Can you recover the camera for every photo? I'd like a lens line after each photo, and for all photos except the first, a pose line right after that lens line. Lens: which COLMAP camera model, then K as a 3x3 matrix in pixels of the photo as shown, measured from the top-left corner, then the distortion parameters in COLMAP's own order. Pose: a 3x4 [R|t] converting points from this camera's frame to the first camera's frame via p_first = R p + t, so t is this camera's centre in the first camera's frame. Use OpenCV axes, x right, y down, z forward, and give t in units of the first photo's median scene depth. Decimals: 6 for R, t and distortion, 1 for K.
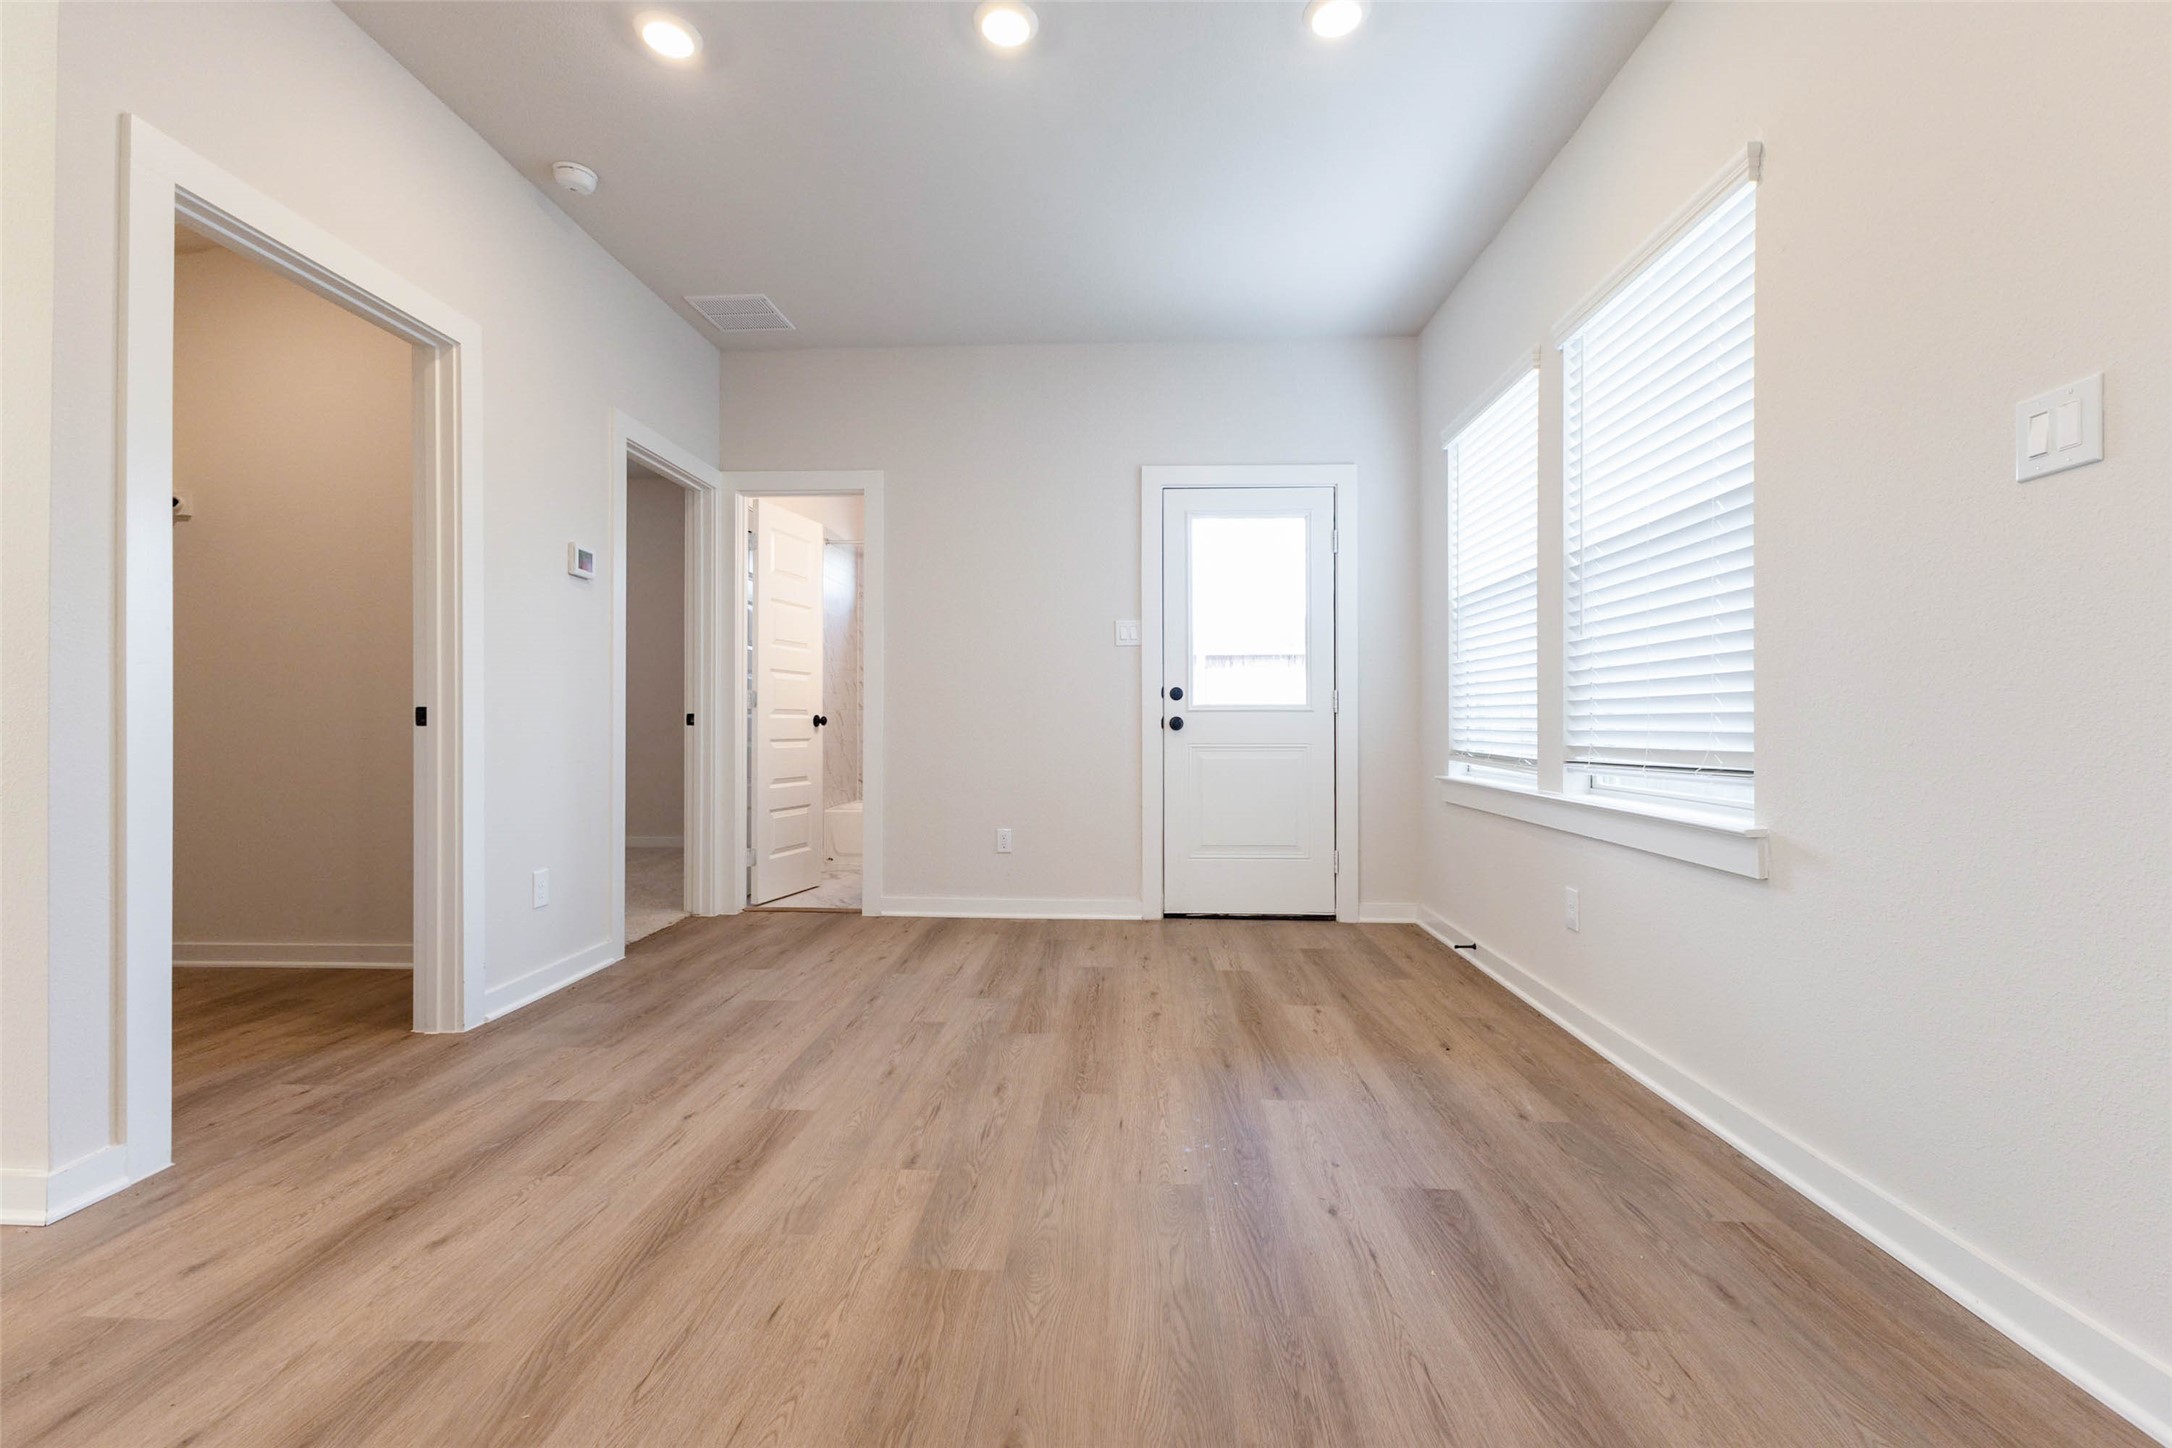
lens RADIAL K [[946.6, 0, 1088.6], [0, 946.6, 736.6], [0, 0, 1]] dist [0.001329, -0.000074]
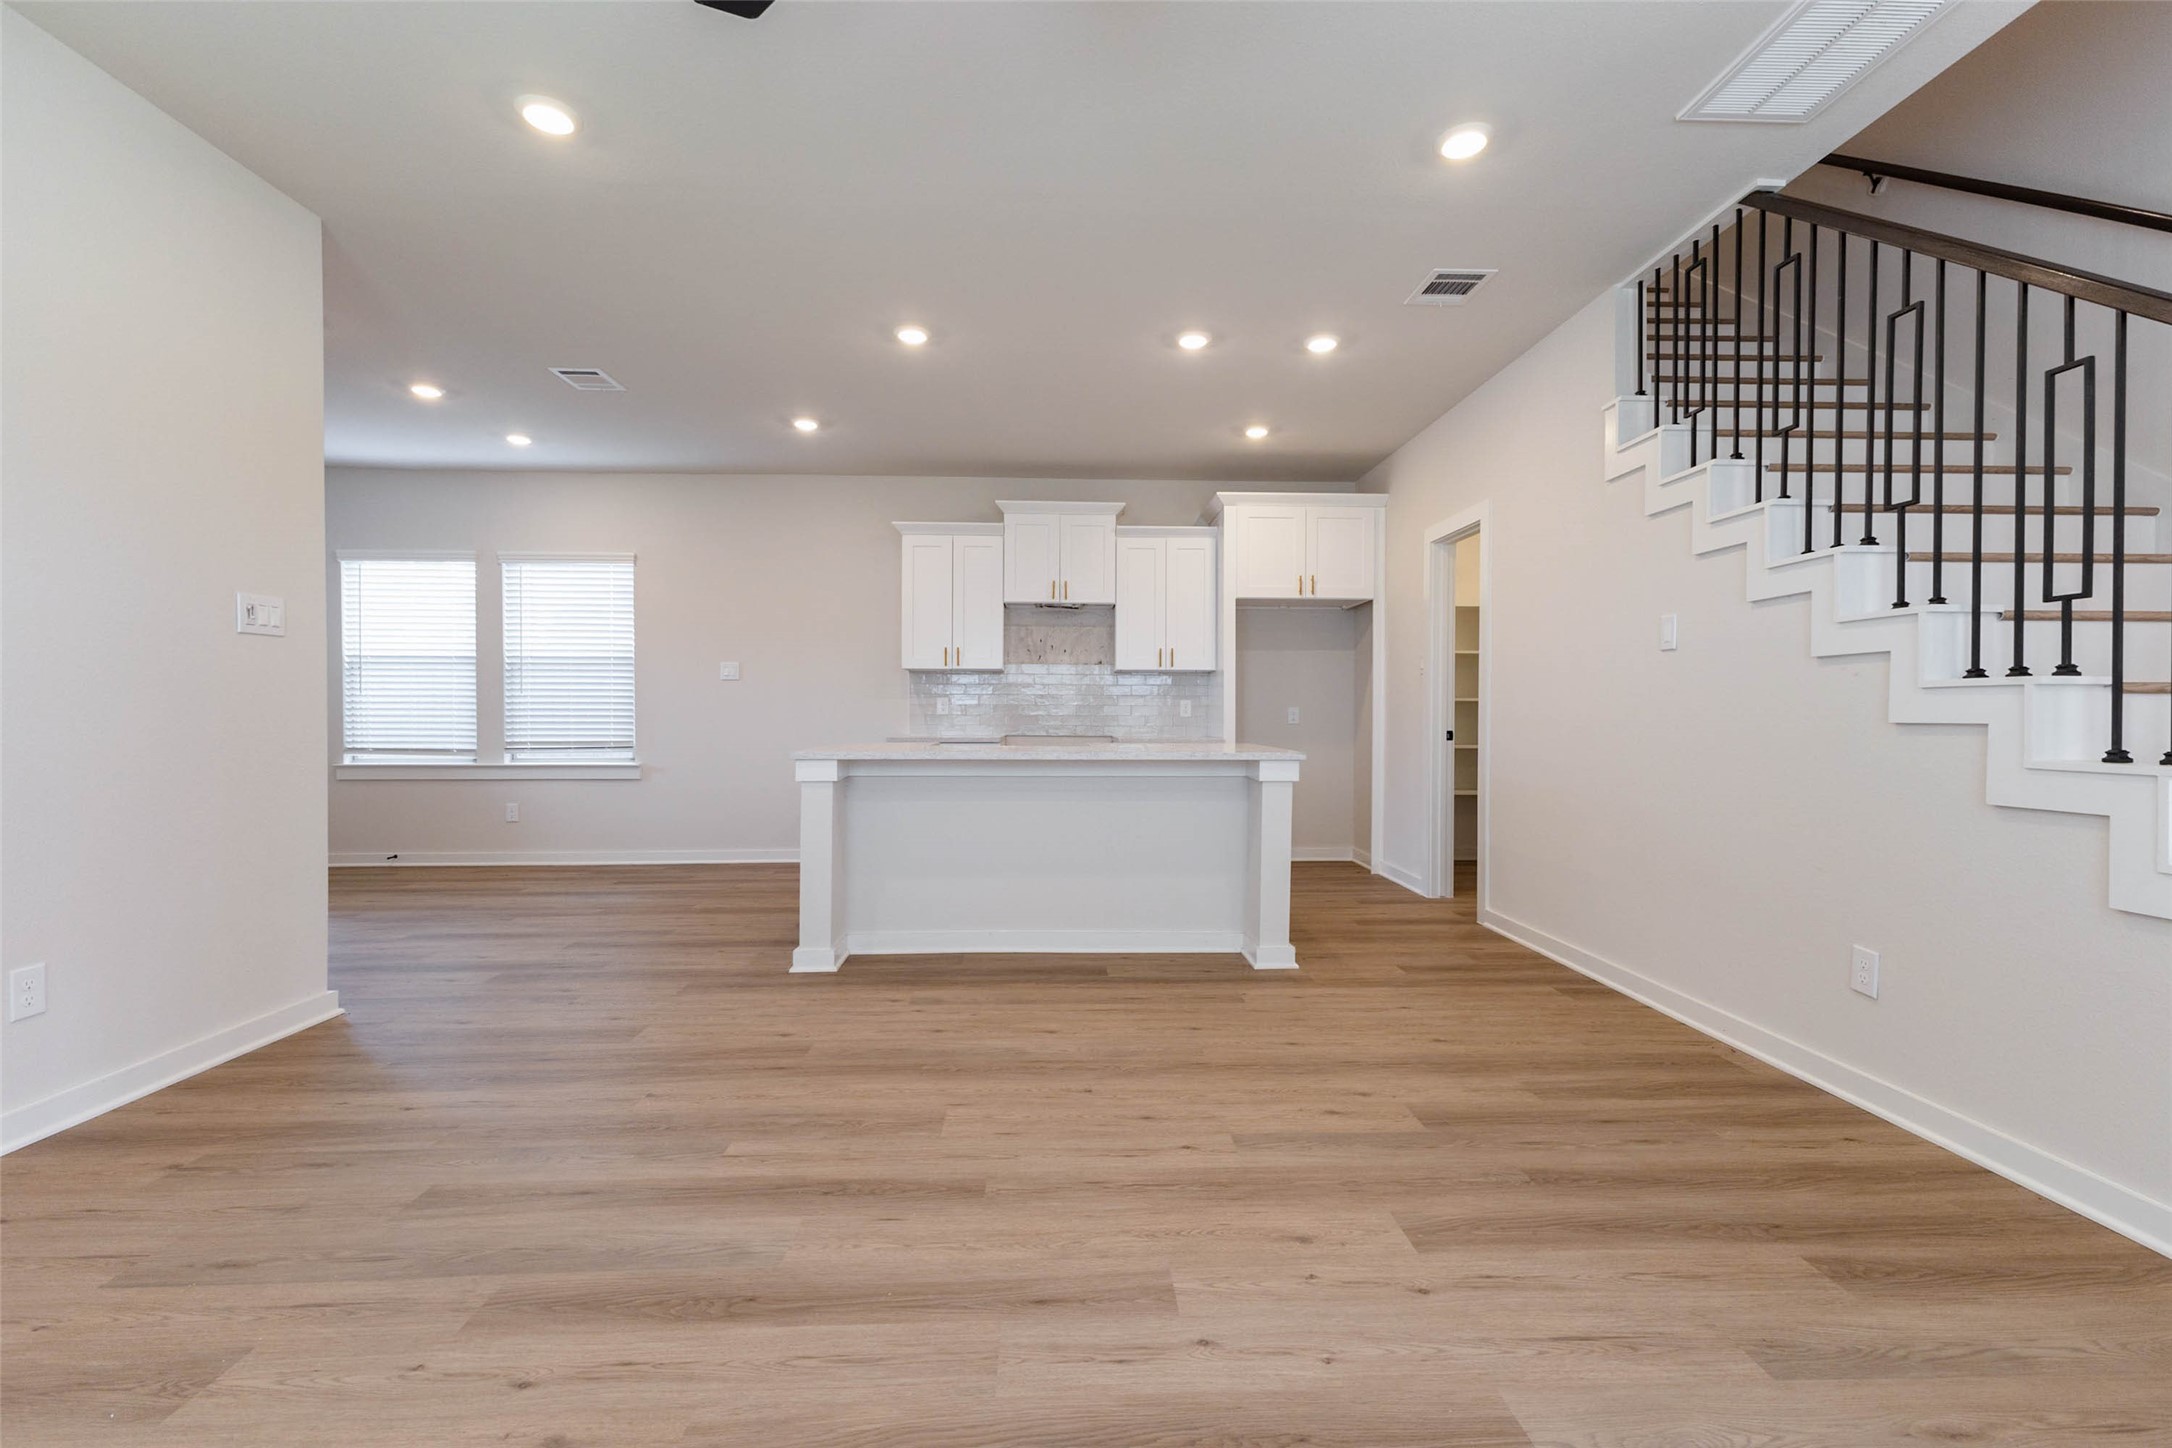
lens RADIAL K [[958.4, 0, 1102.7], [0, 958.4, 721.3], [0, 0, 1]] dist [0.025226, 0.000011]
pose [[-0.090441, -0.008392, 0.995866, -1.428571], [0.010230, 0.999904, 0.009355, -0.034283], [-0.995849, 0.011034, -0.090346, -0.156302]]
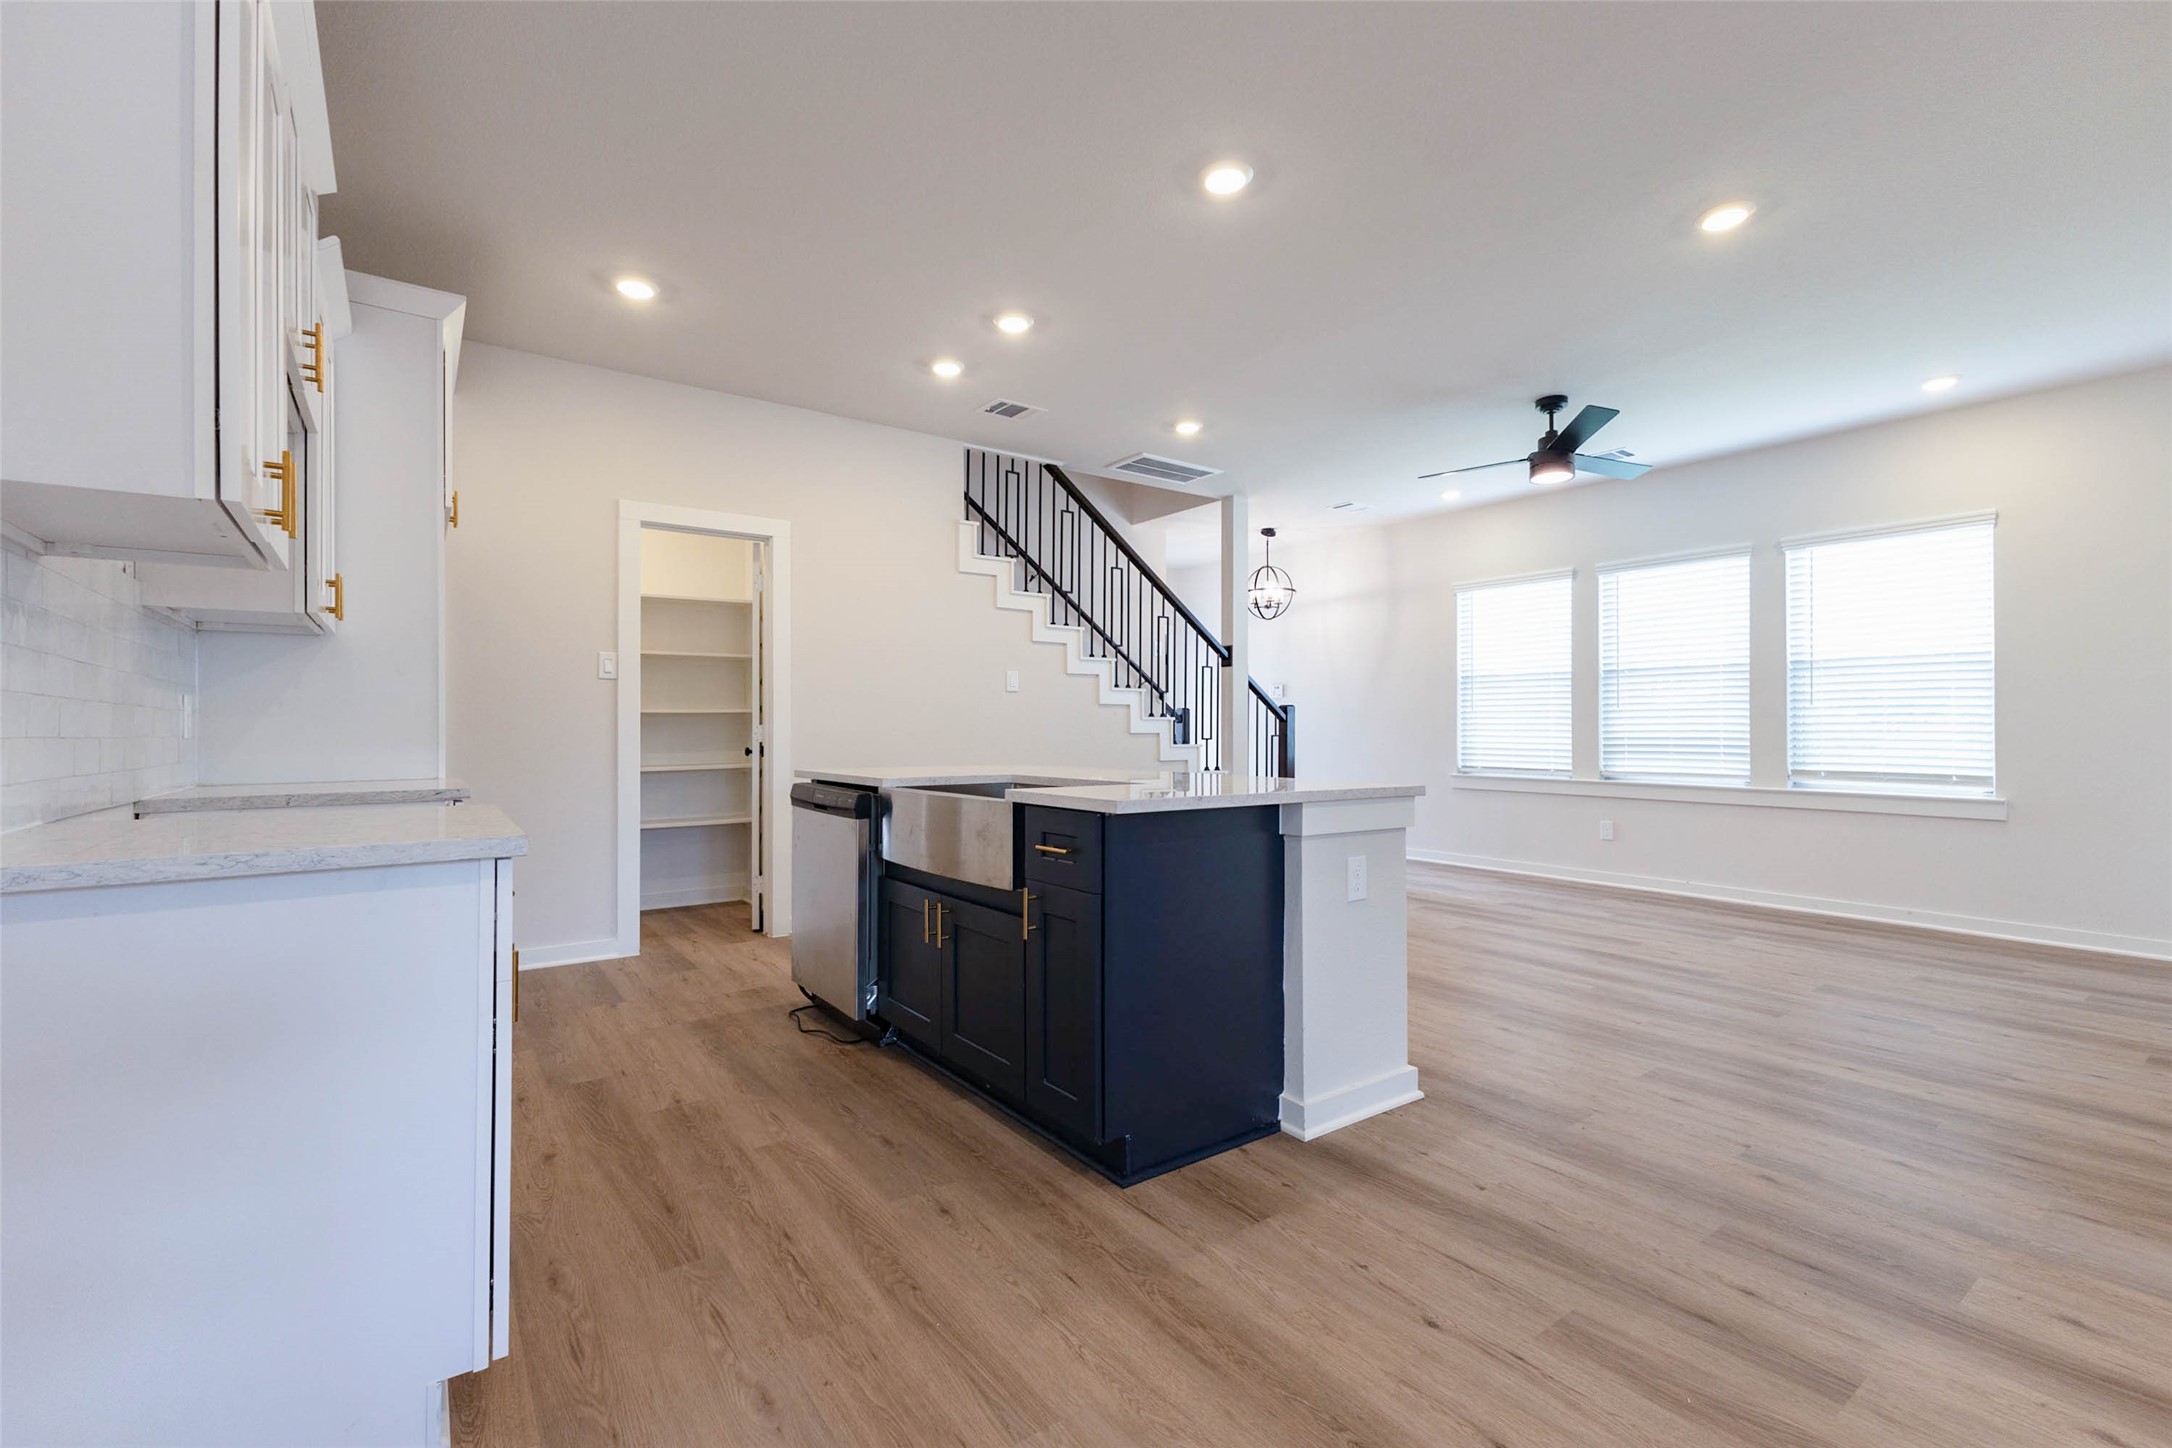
lens RADIAL K [[933.4, 0, 1086.0], [0, 933.4, 724.0], [0, 0, 1]] dist [0.007292, -0.000396]
pose [[-0.783196, -0.005031, -0.621754, 0.238690], [-0.009573, 0.999946, 0.003968, -0.042052], [0.621701, 0.009060, -0.783203, 0.469041]]
